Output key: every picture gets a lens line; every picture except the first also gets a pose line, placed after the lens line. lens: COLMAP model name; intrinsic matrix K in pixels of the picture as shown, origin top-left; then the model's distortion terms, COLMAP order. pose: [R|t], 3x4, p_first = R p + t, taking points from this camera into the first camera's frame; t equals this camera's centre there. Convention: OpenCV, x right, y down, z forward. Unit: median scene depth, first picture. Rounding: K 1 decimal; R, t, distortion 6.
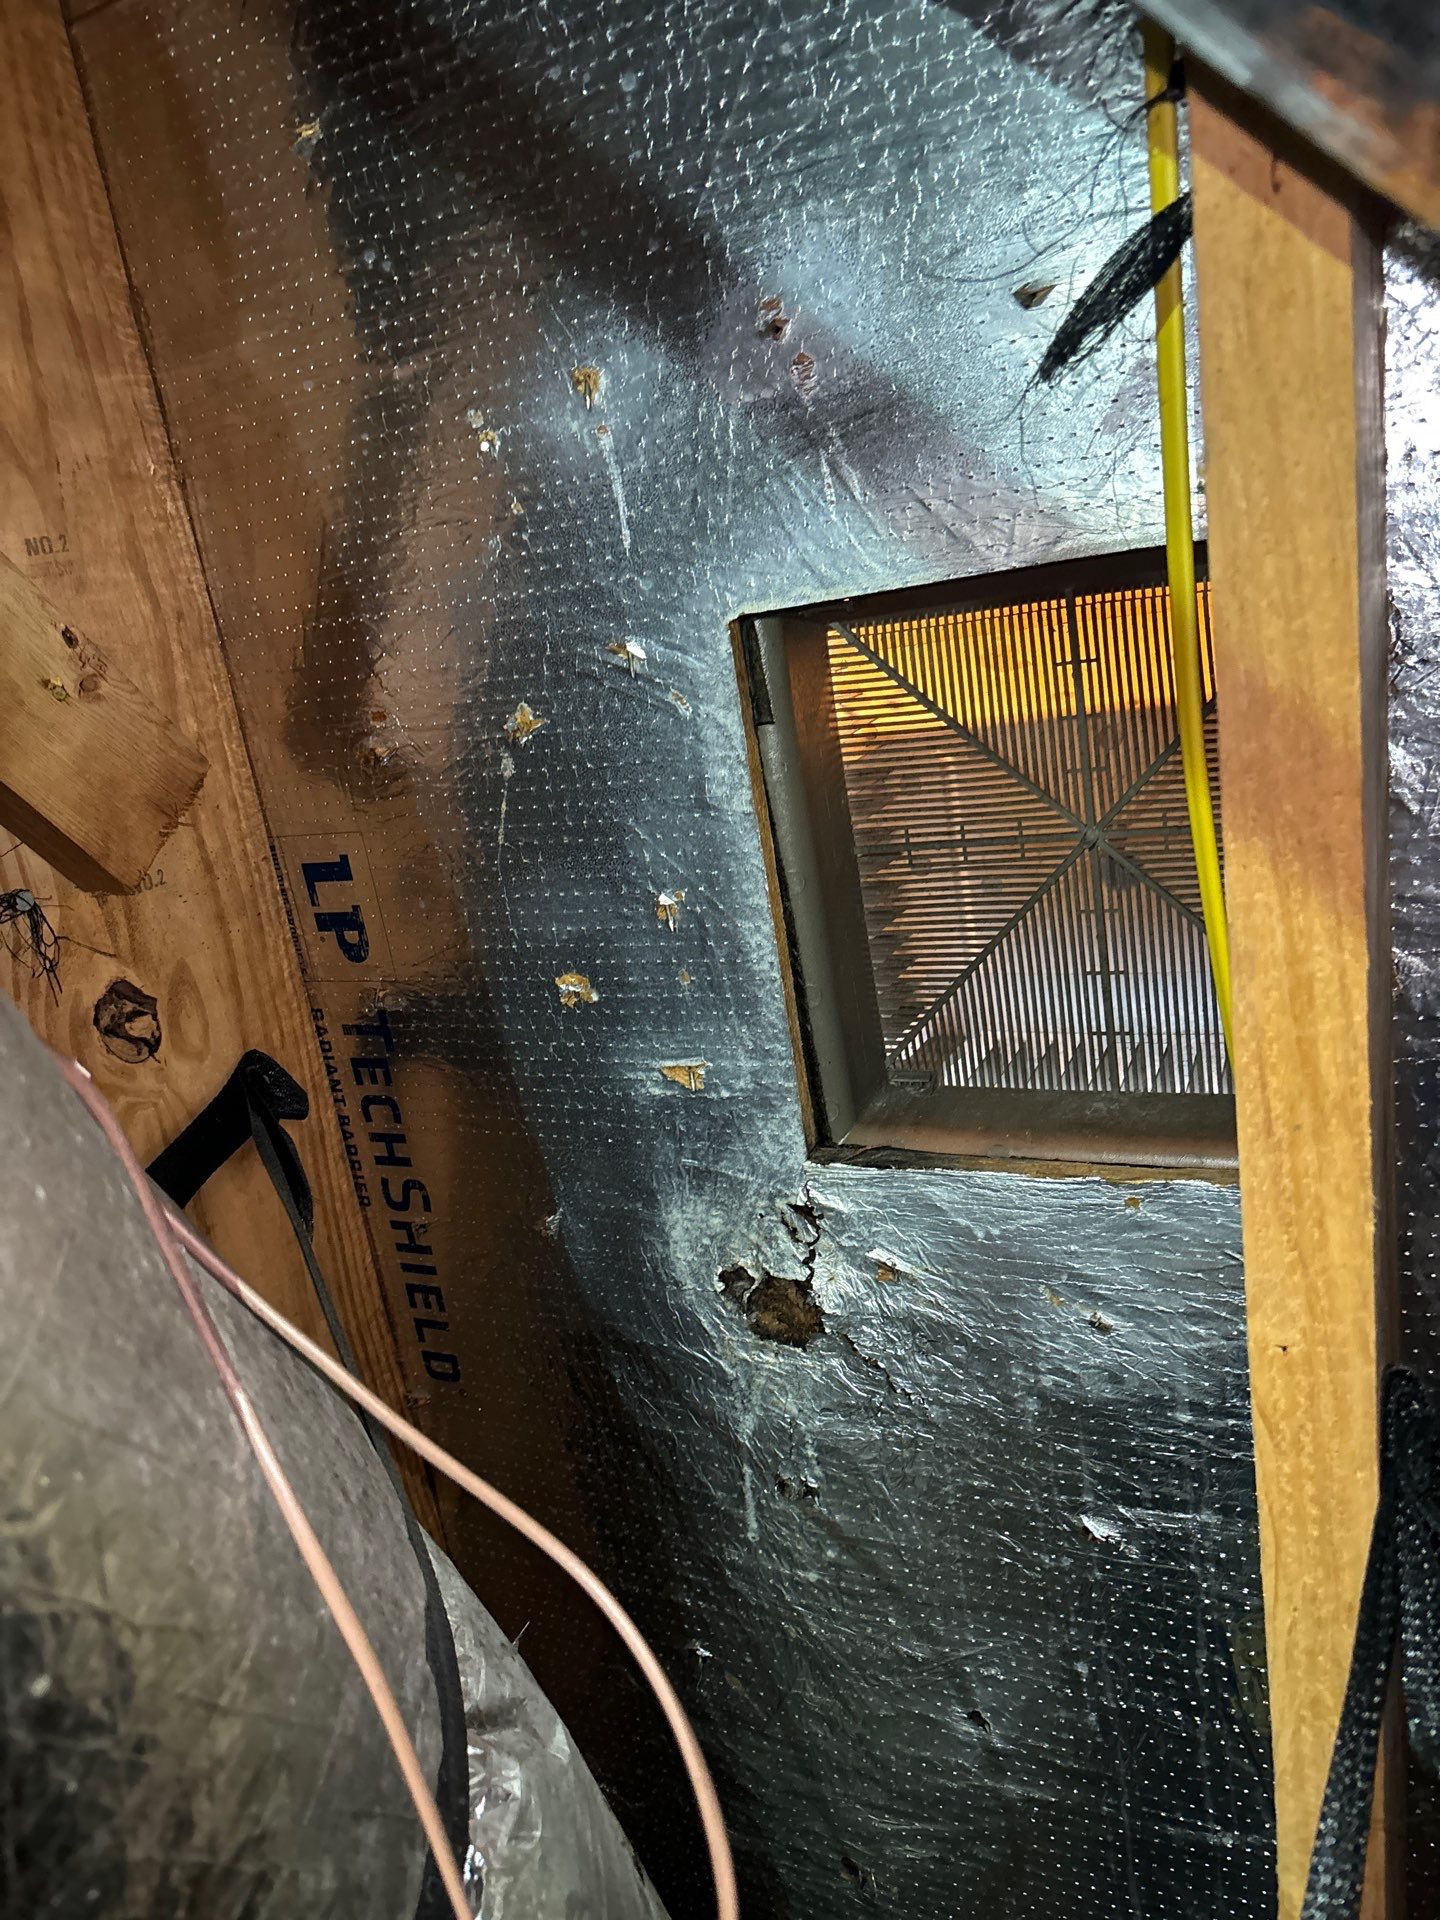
lens RADIAL K [[1522.2, 0, 720.0], [0, 1522.2, 960.0], [0, 0, 1]] dist [0.007096, 0.000534]
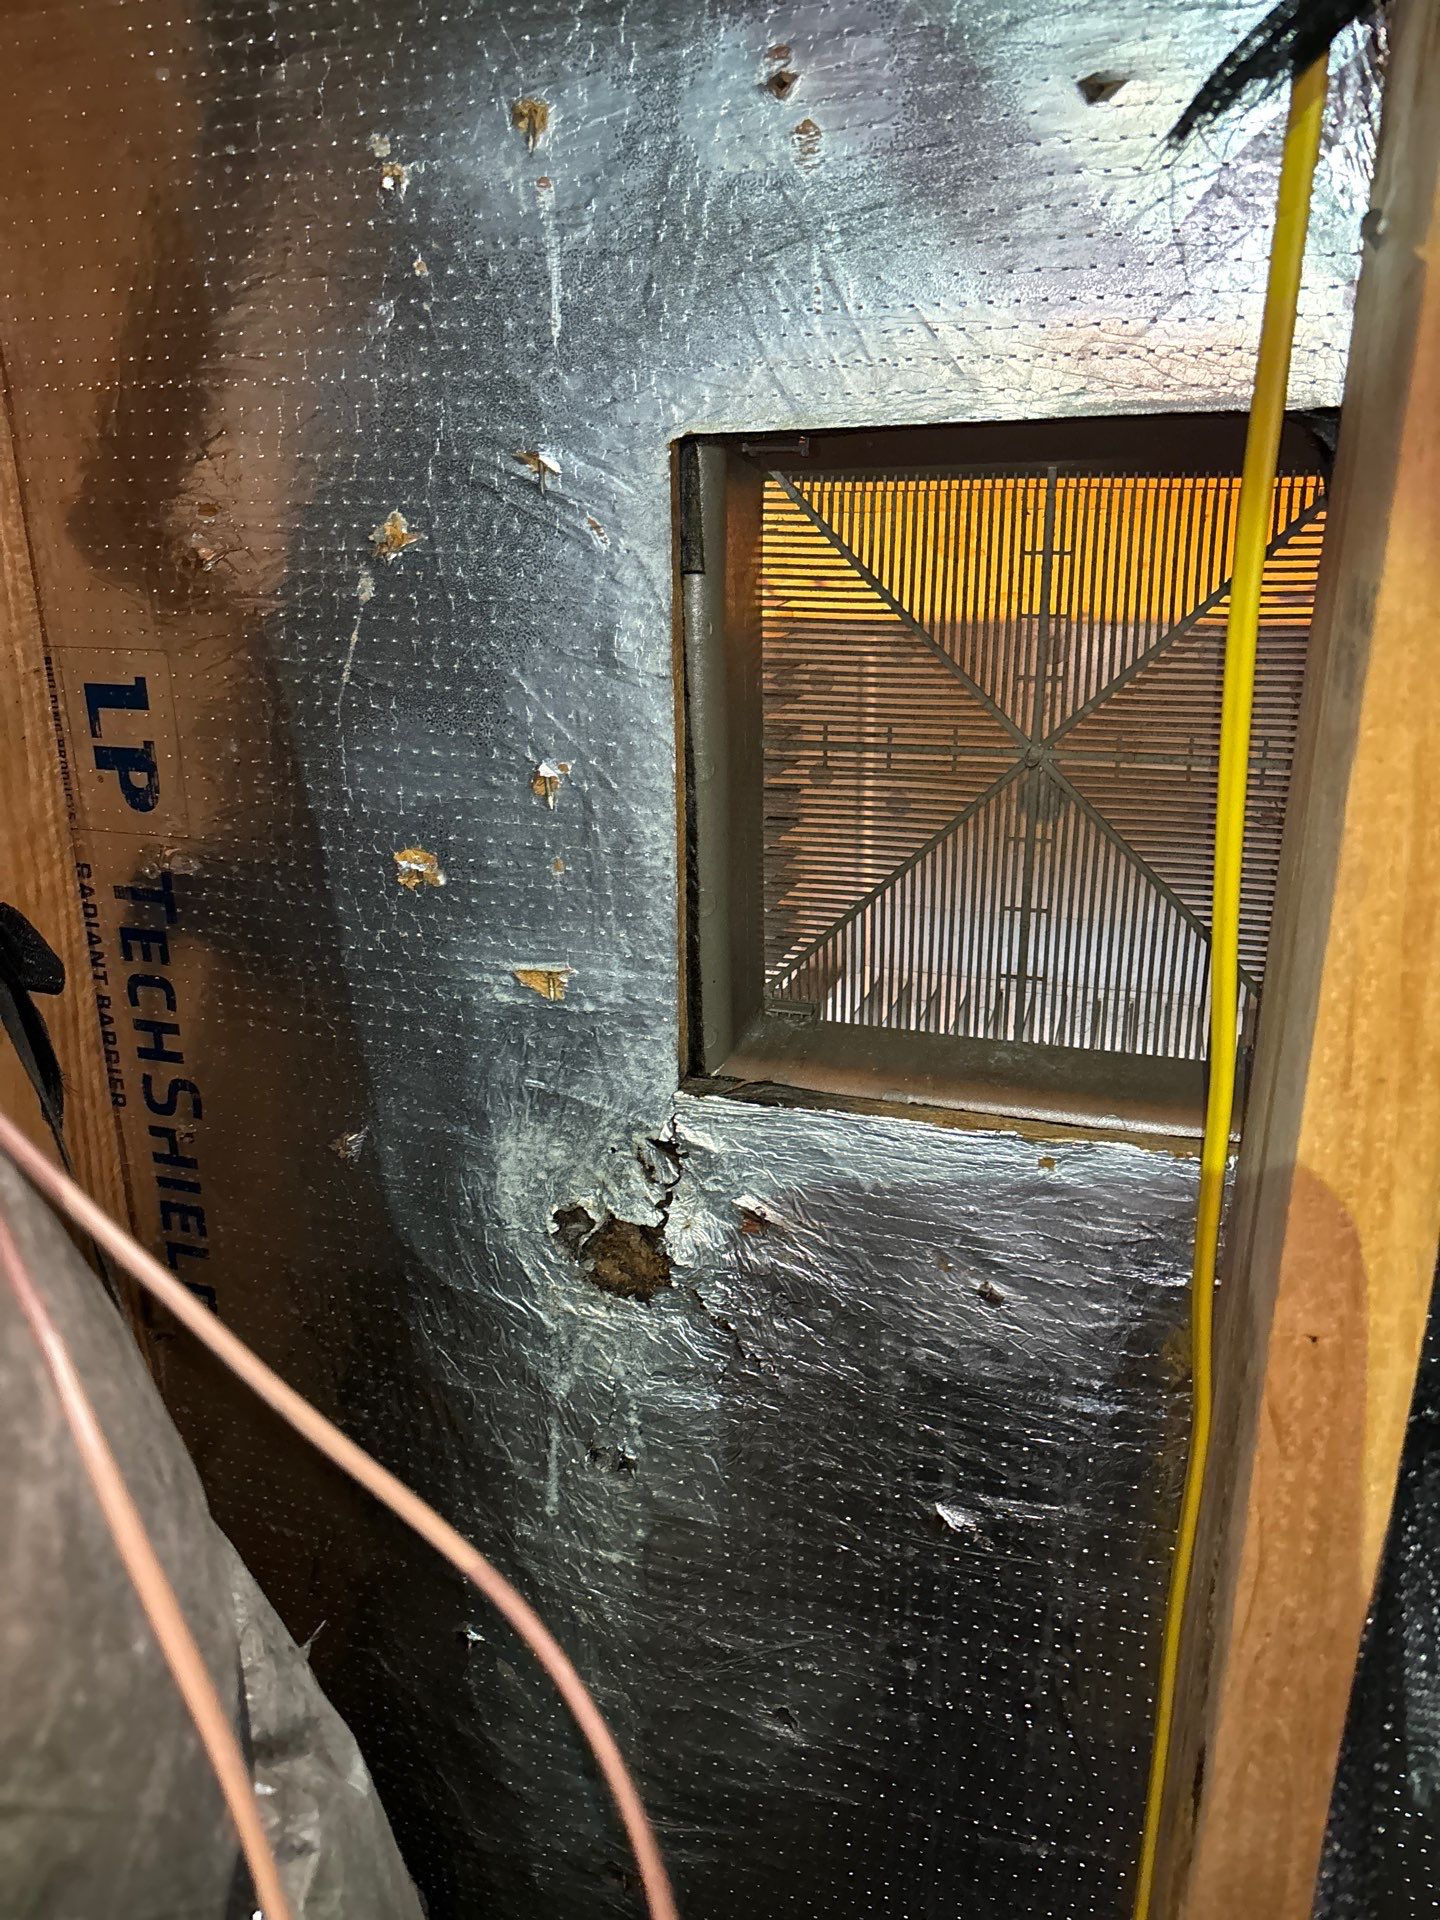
lens RADIAL K [[1514.2, 0, 720.0], [0, 1514.2, 960.0], [0, 0, 1]] dist [0.003515, 0.004548]
pose [[0.978335, 0.095511, 0.183680, -0.085830], [-0.100761, 0.994721, 0.019442, 0.039072], [-0.180853, -0.037529, 0.982794, 0.150587]]
